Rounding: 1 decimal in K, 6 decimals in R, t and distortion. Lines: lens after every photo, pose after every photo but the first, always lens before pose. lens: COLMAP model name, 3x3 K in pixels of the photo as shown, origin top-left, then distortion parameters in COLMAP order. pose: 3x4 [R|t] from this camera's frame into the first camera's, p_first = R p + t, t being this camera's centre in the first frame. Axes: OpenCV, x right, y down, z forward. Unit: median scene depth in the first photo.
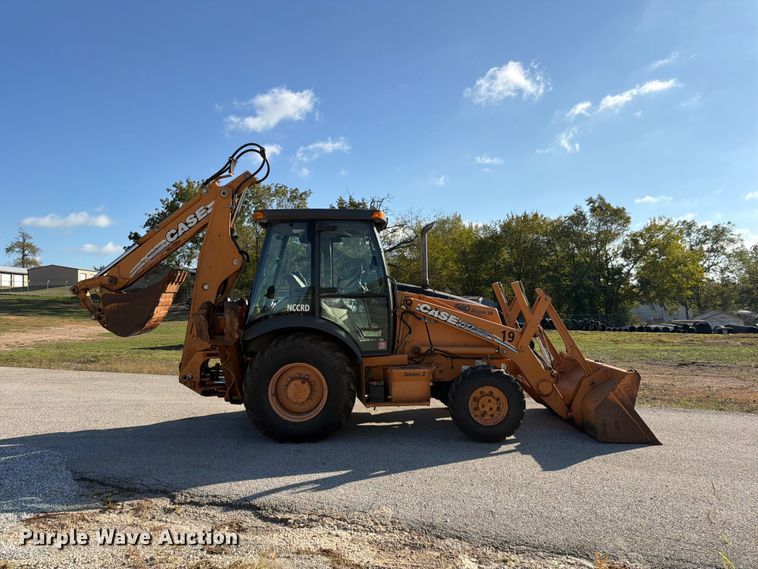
lens RADIAL K [[541.8, 0, 377.2], [0, 541.8, 281.0], [0, 0, 1]] dist [0.167022, -0.286640]
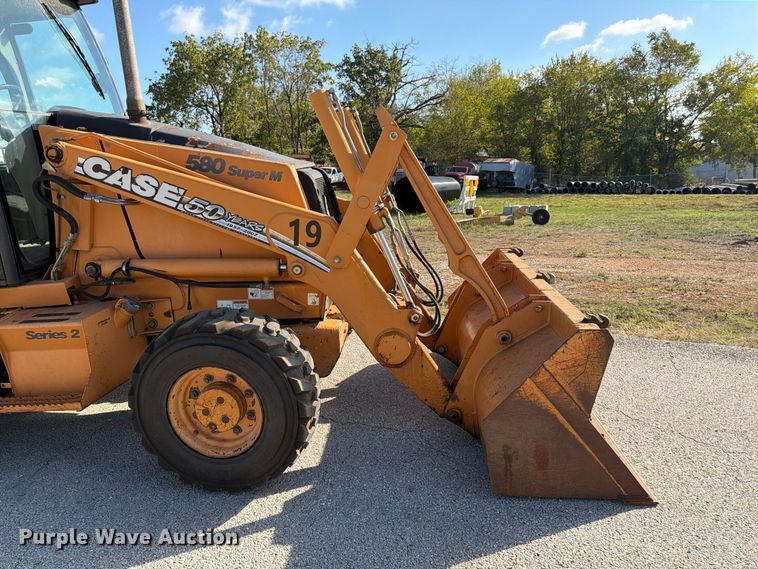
lens RADIAL K [[540.5, 0, 376.3], [0, 540.5, 283.9], [0, 0, 1]] dist [0.004095, -0.006238]
pose [[0.995463, -0.008273, -0.094791, 0.045650], [0.031167, 0.969605, 0.242684, 0.005843], [0.089902, -0.244537, 0.965463, 0.084042]]
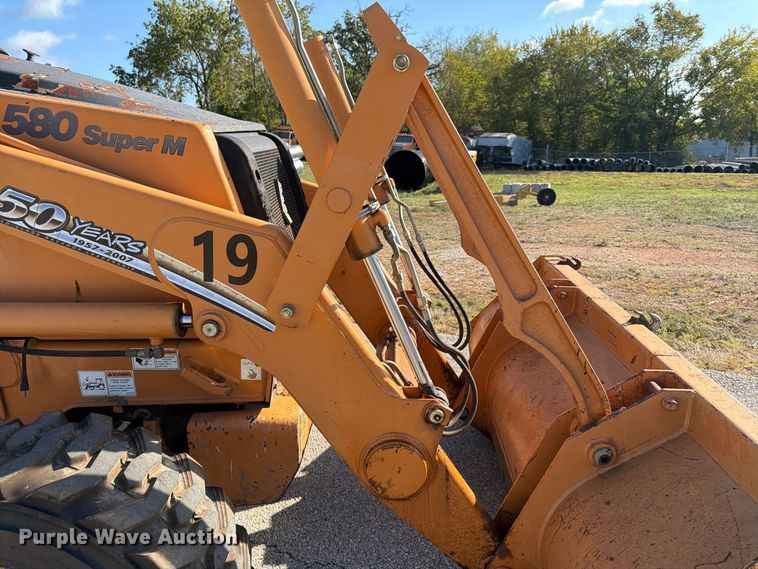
lens RADIAL K [[539.1, 0, 379.0], [0, 539.1, 284.5], [0, 0, 1]] dist [-0.007547, -0.000222]
pose [[0.997299, 0.001877, -0.073419, 0.043281], [0.019481, 0.957106, 0.289083, 0.007327], [0.070812, -0.289733, 0.954484, 0.111518]]
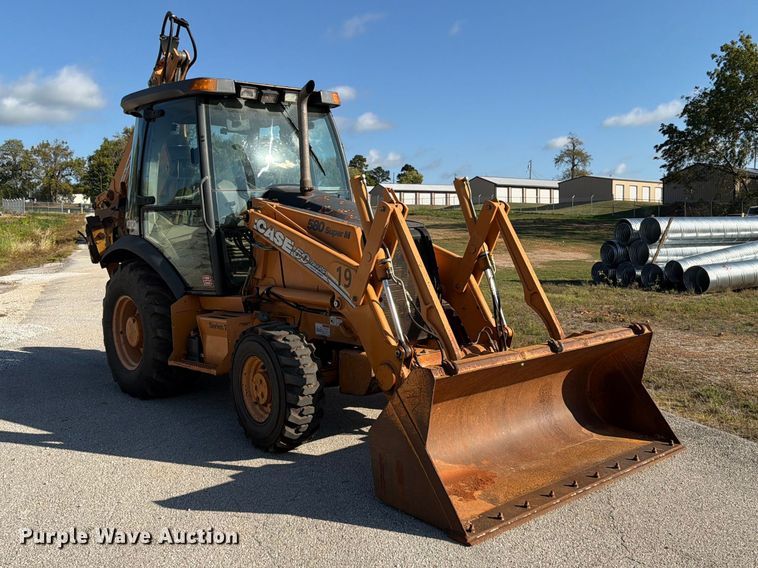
lens RADIAL K [[769.5, 0, 379.6], [0, 769.5, 213.0], [0, 0, 1]] dist [0.006507, 0.010536]
pose [[0.620831, -0.014398, -0.783812, 0.120640], [0.035702, 0.999313, 0.009921, 0.004220], [0.783131, -0.034143, 0.620919, 0.075919]]
